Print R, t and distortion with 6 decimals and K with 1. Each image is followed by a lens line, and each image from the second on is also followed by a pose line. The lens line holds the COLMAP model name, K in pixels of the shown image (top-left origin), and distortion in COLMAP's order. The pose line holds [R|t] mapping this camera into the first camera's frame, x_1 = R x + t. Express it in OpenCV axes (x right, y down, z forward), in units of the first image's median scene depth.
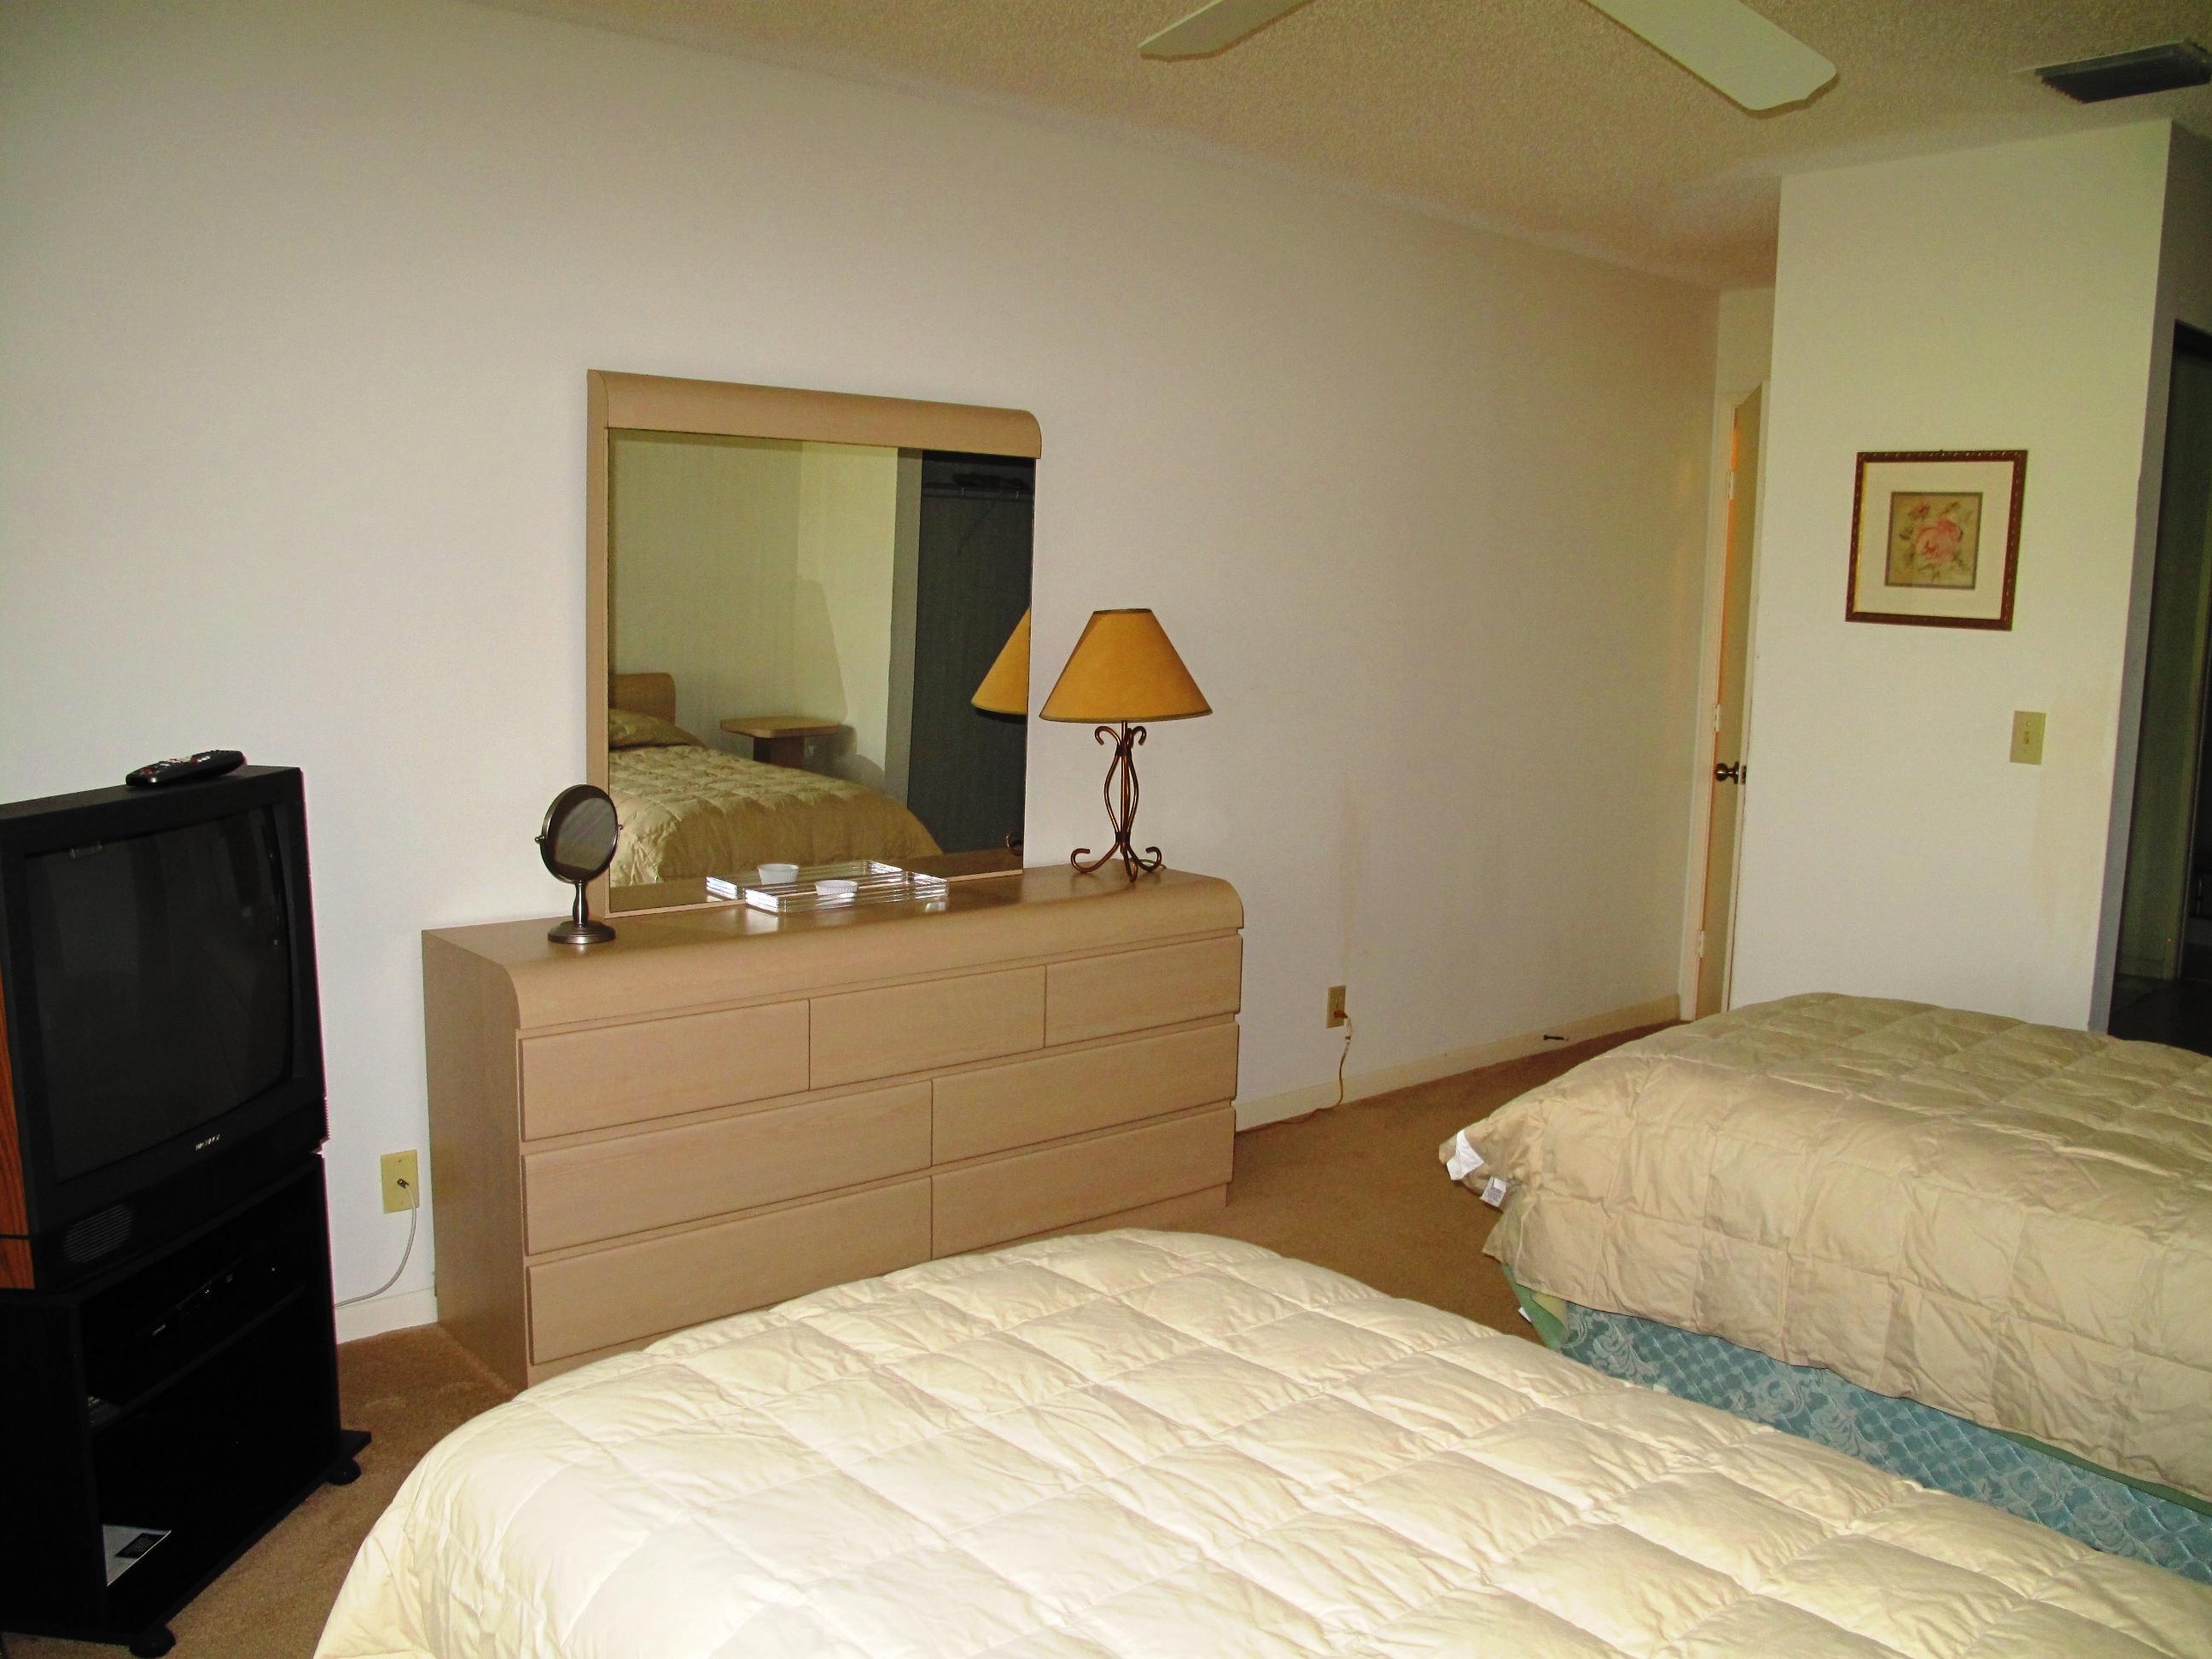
lens RADIAL K [[1859.8, 0, 1096.8], [0, 1859.8, 840.0], [0, 0, 1]] dist [-0.145583, 0.104142]
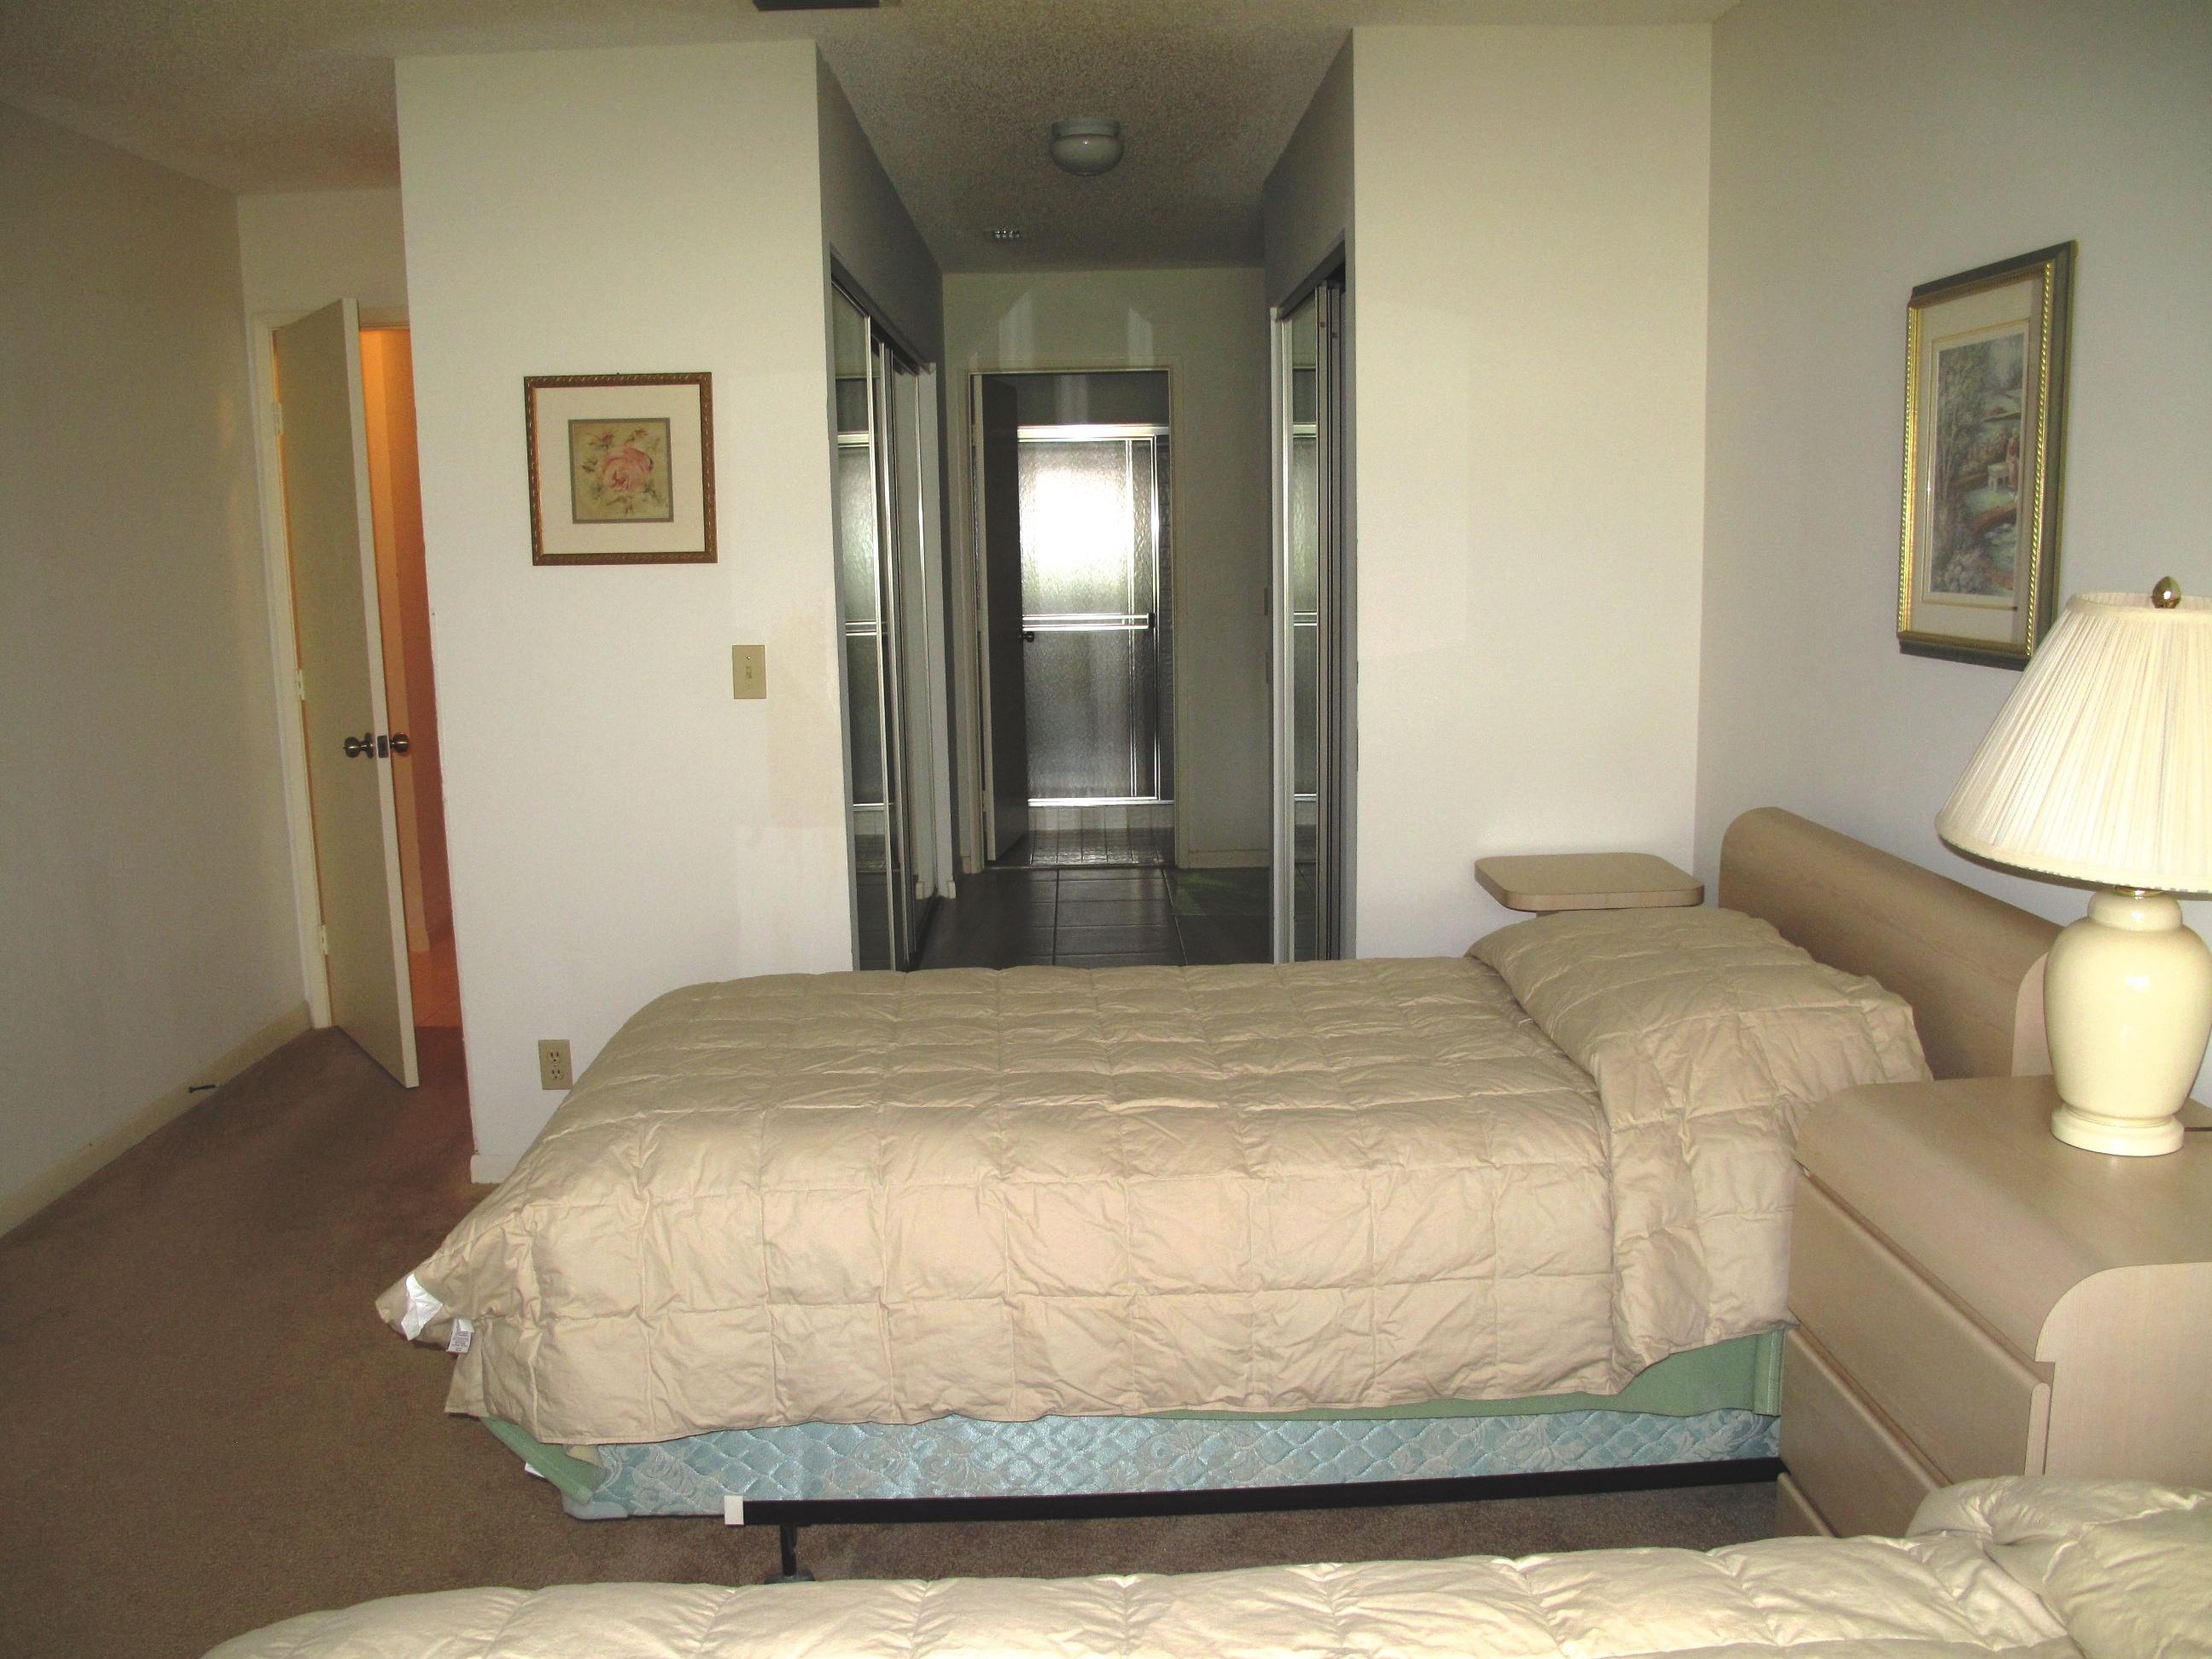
lens RADIAL K [[1859.8, 0, 1110.9], [0, 1859.8, 835.1], [0, 0, 1]] dist [-0.145583, 0.104142]
pose [[0.649339, -0.164694, 0.742451, -0.154517], [0.138836, 0.985535, 0.097192, -0.059939], [-0.747719, 0.039968, 0.662812, 0.307103]]
